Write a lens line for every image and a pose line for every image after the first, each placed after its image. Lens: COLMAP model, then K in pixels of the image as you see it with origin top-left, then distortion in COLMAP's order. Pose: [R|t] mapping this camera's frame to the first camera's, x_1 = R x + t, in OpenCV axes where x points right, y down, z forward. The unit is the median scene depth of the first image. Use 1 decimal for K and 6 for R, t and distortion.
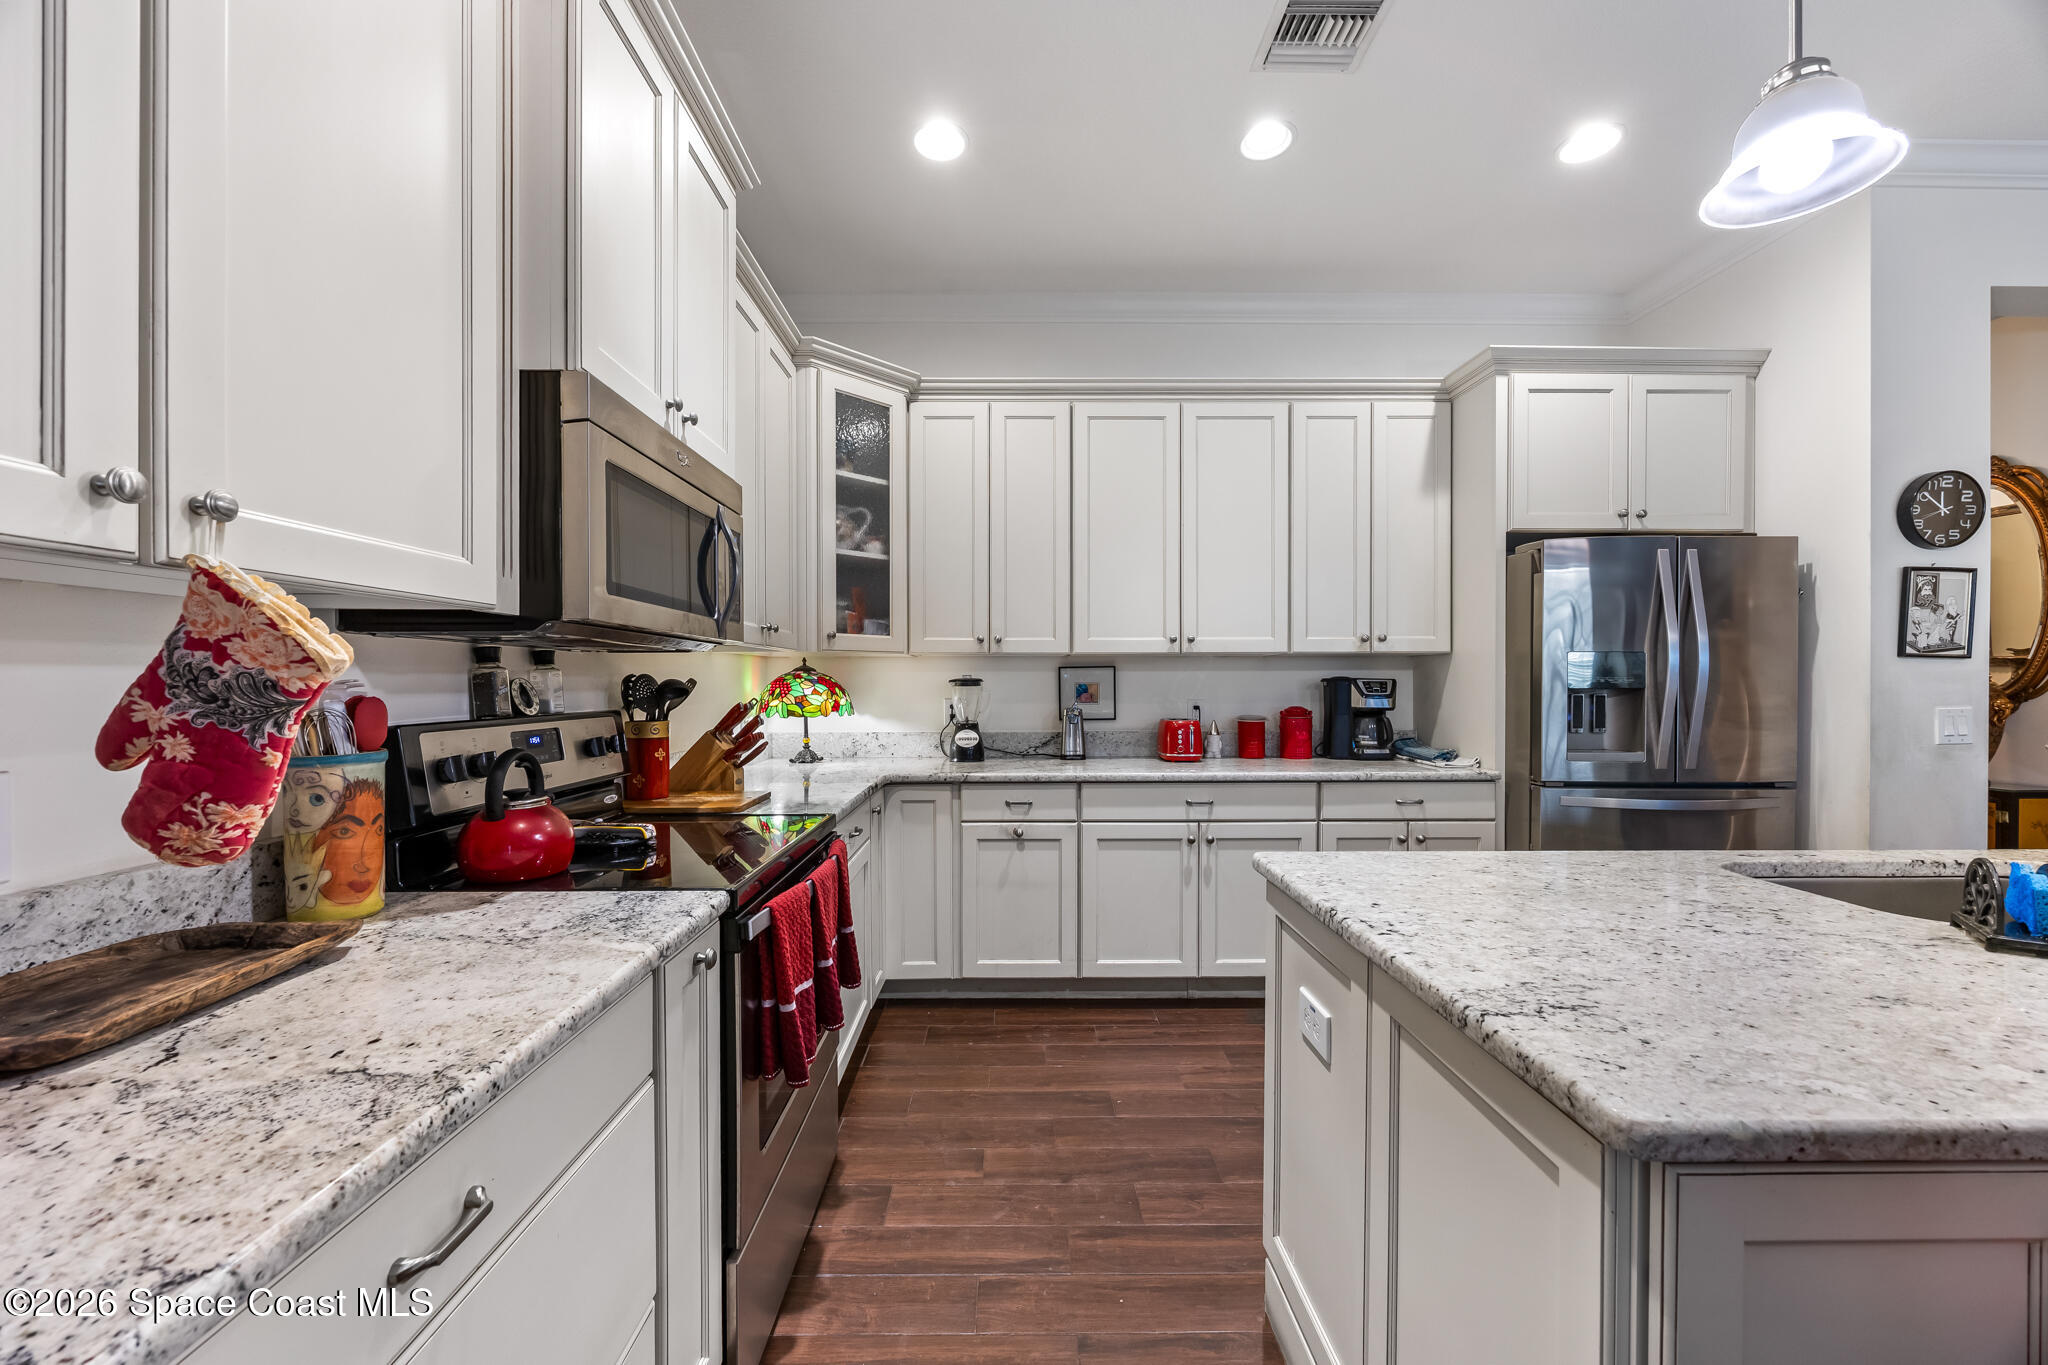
lens RADIAL K [[779.4, 0, 1018.1], [0, 779.4, 681.7], [0, 0, 1]] dist [0.003029, -0.000220]
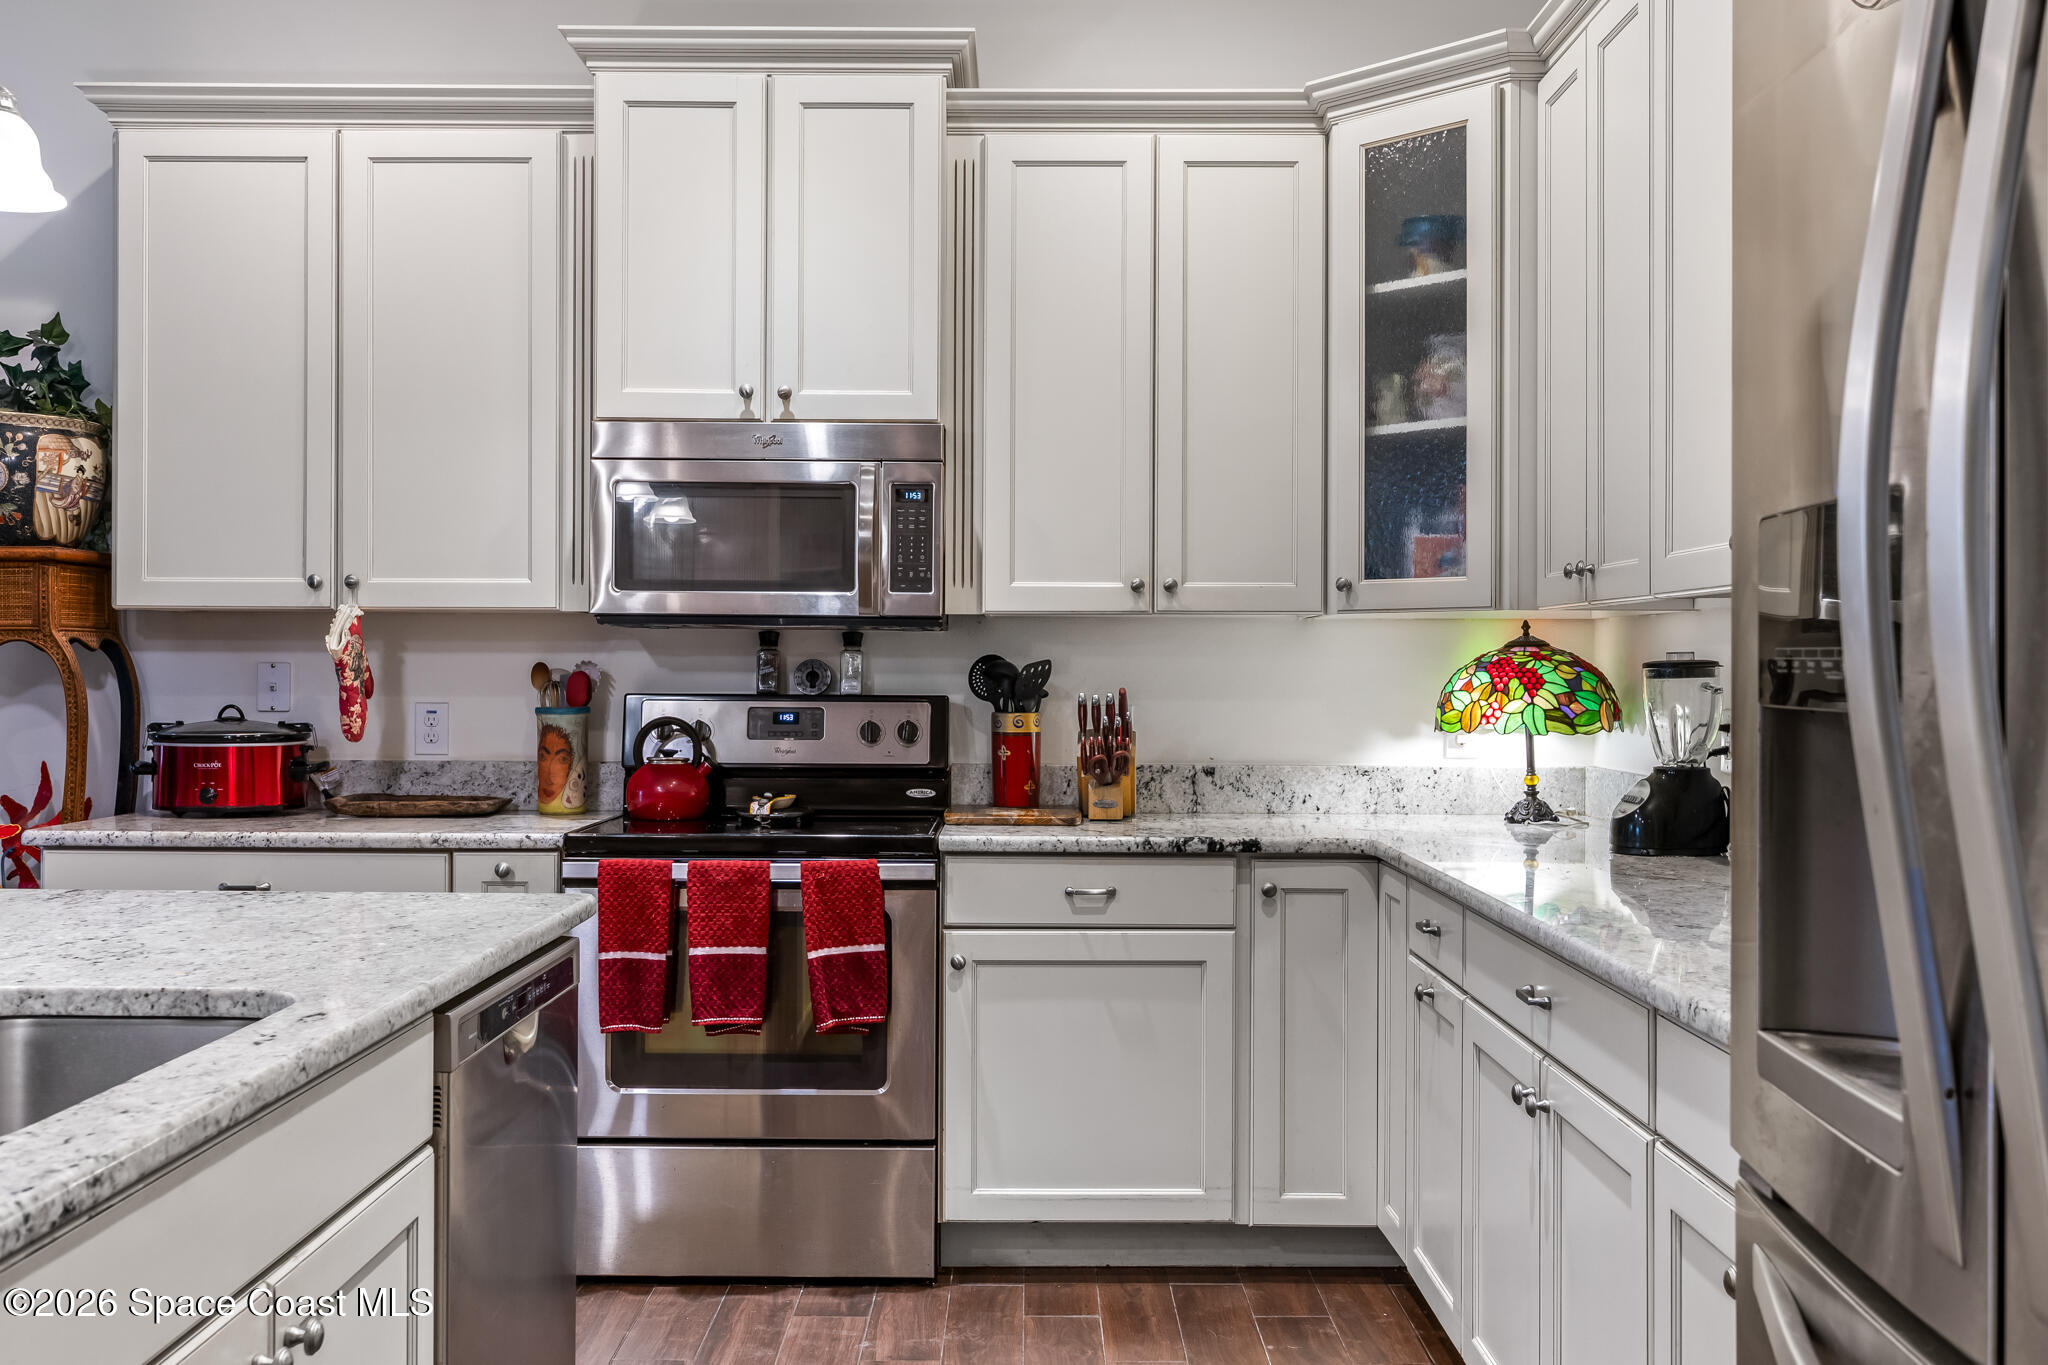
lens RADIAL K [[2029.0, 0, 987.3], [0, 2029.0, 687.5], [0, 0, 1]] dist [0.023577, 0.000000]
pose [[-0.014505, 0.019563, -0.999703, 1.318154], [-0.004331, 0.999798, 0.019628, -0.013427], [0.999885, 0.004615, -0.014417, 0.798360]]
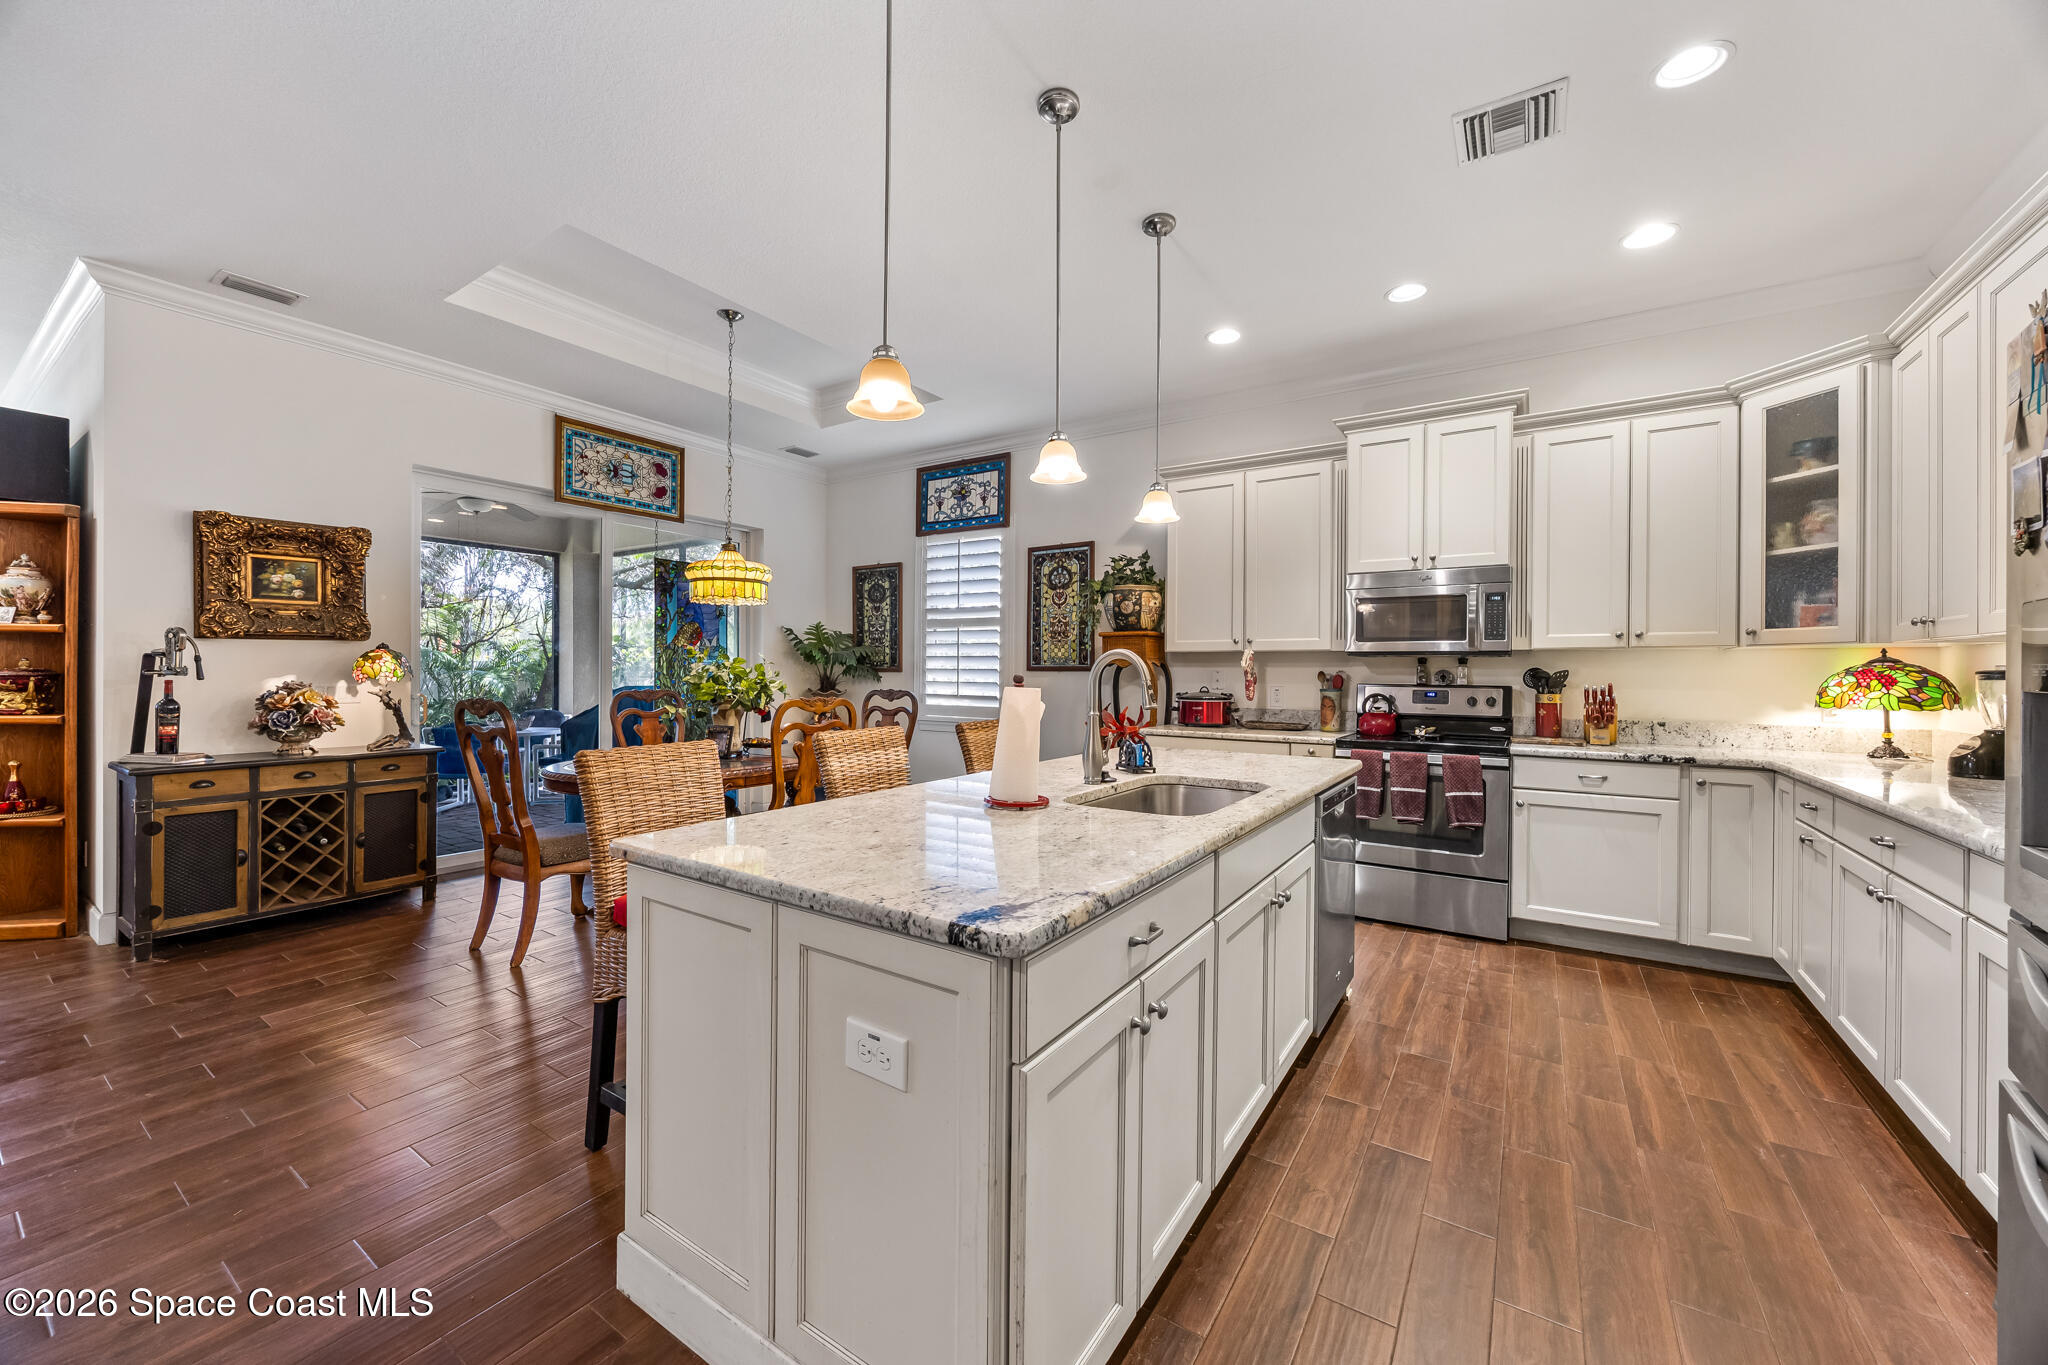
lens RADIAL K [[779.4, 0, 1023.1], [0, 779.4, 676.2], [0, 0, 1]] dist [0.003029, -0.000220]
pose [[-0.556292, 0.012607, -0.830891, 1.348166], [-0.000024, 0.999885, 0.015187, -0.013665], [0.830987, 0.008468, -0.556228, 0.792875]]
